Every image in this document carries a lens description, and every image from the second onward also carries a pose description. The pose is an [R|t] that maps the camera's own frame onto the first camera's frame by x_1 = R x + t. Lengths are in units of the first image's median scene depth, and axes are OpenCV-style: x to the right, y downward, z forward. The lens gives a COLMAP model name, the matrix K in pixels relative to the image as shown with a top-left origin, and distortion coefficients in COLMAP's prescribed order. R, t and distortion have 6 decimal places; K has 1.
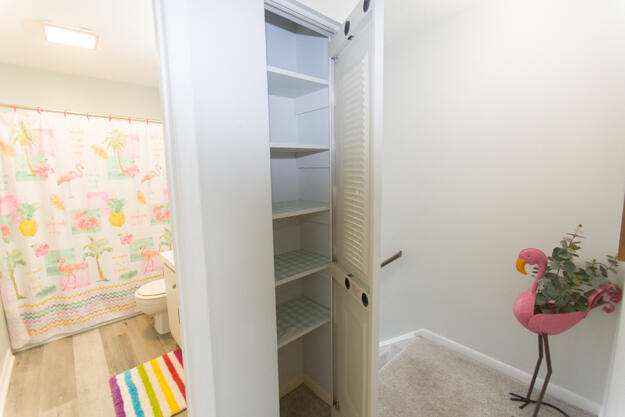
lens RADIAL K [[276.7, 0, 308.4], [0, 276.7, 208.4], [0, 0, 1]] dist [-0.017546, 0.012632]
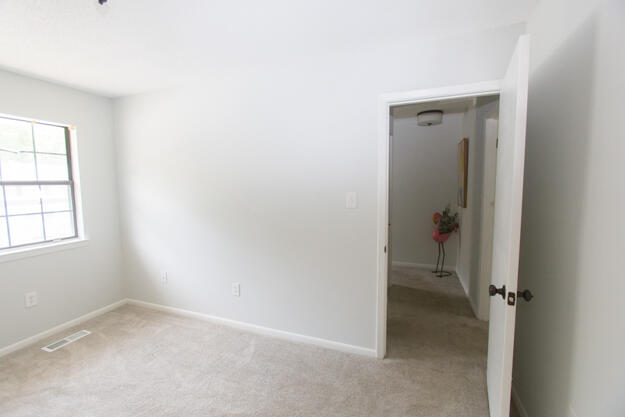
lens RADIAL K [[276.7, 0, 308.4], [0, 276.7, 208.4], [0, 0, 1]] dist [-0.017546, 0.012632]
pose [[0.883112, -0.034594, 0.467885, -1.653485], [0.060525, 0.997345, -0.040497, 0.133893], [-0.465241, 0.064082, 0.882861, -0.881944]]
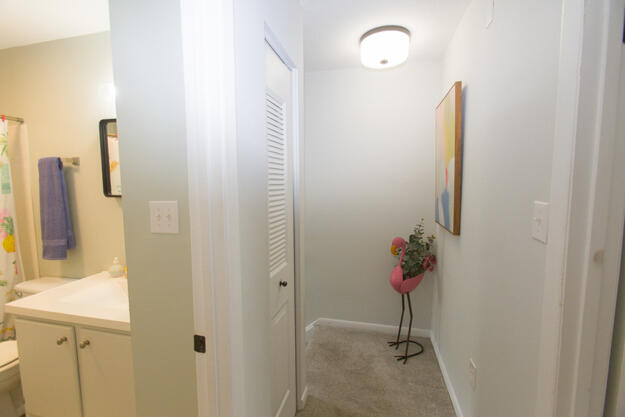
lens RADIAL K [[276.7, 0, 308.4], [0, 276.7, 208.4], [0, 0, 1]] dist [-0.017546, 0.012632]
pose [[0.826337, -0.029595, 0.562398, -0.437216], [0.066381, 0.996775, -0.045080, 0.021604], [-0.559251, 0.074584, 0.825637, 0.007758]]
